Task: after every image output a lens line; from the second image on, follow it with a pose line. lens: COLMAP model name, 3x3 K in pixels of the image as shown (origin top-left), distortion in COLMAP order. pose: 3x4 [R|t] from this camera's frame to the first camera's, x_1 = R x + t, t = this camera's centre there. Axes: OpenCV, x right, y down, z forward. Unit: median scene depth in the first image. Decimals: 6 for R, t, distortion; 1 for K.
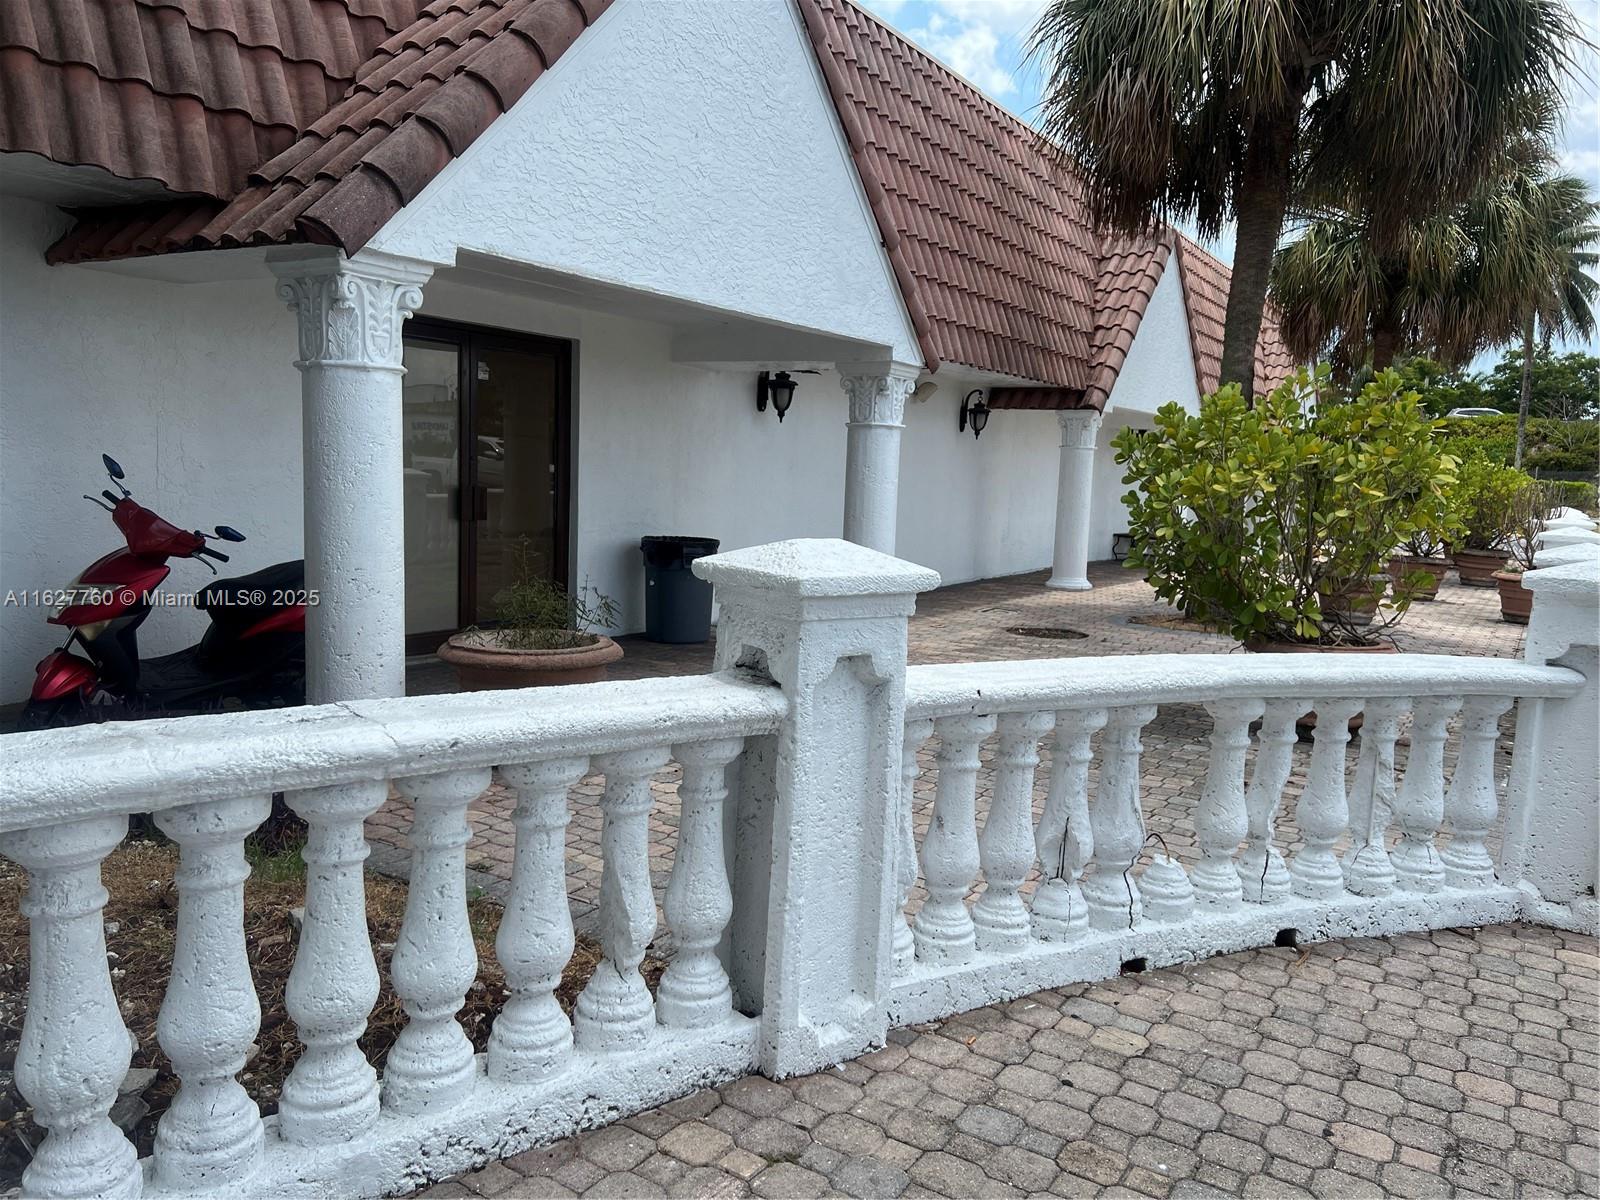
lens RADIAL K [[1193.8, 0, 796.7], [0, 1193.8, 596.6], [0, 0, 1]] dist [0.039100, -0.052030]
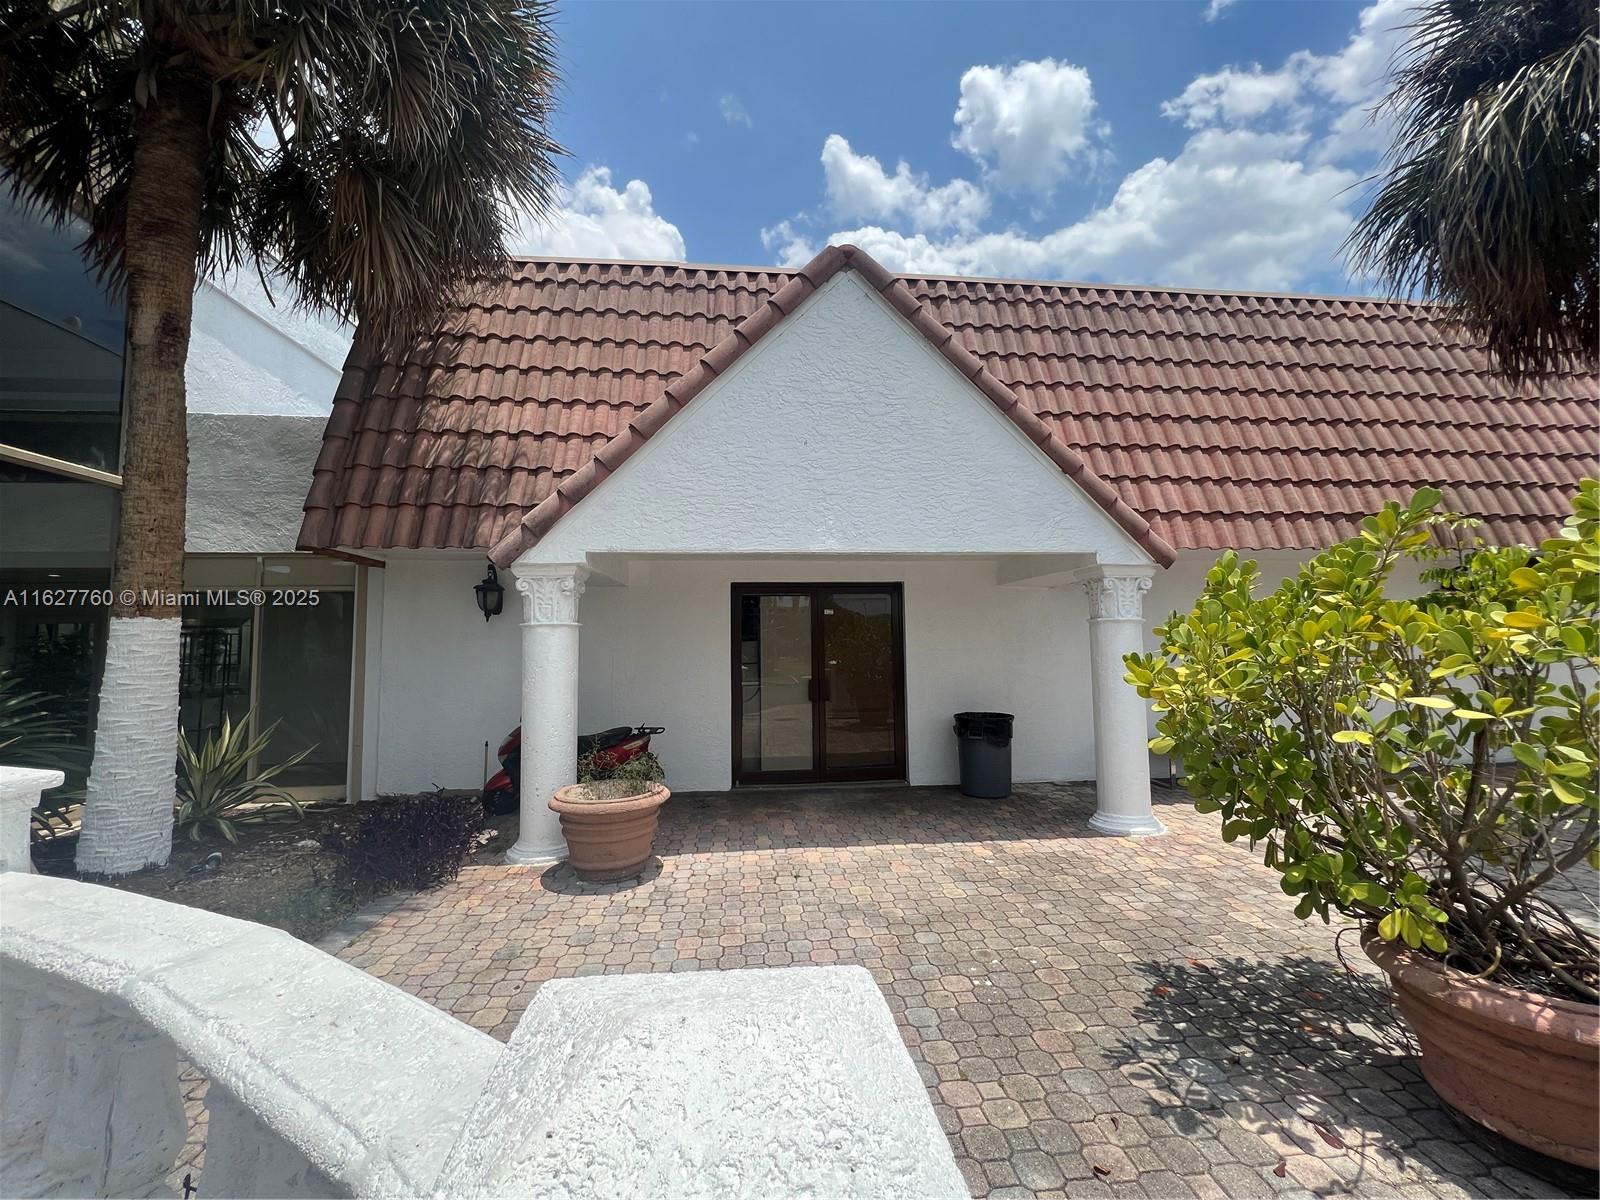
lens RADIAL K [[636.2, 0, 801.6], [0, 636.2, 603.3], [0, 0, 1]] dist [-0.003806, -0.000127]
pose [[0.621861, -0.107810, -0.775671, 0.702193], [-0.044238, 0.984061, -0.172240, -0.081928], [0.781877, 0.141424, 0.607180, 0.783885]]
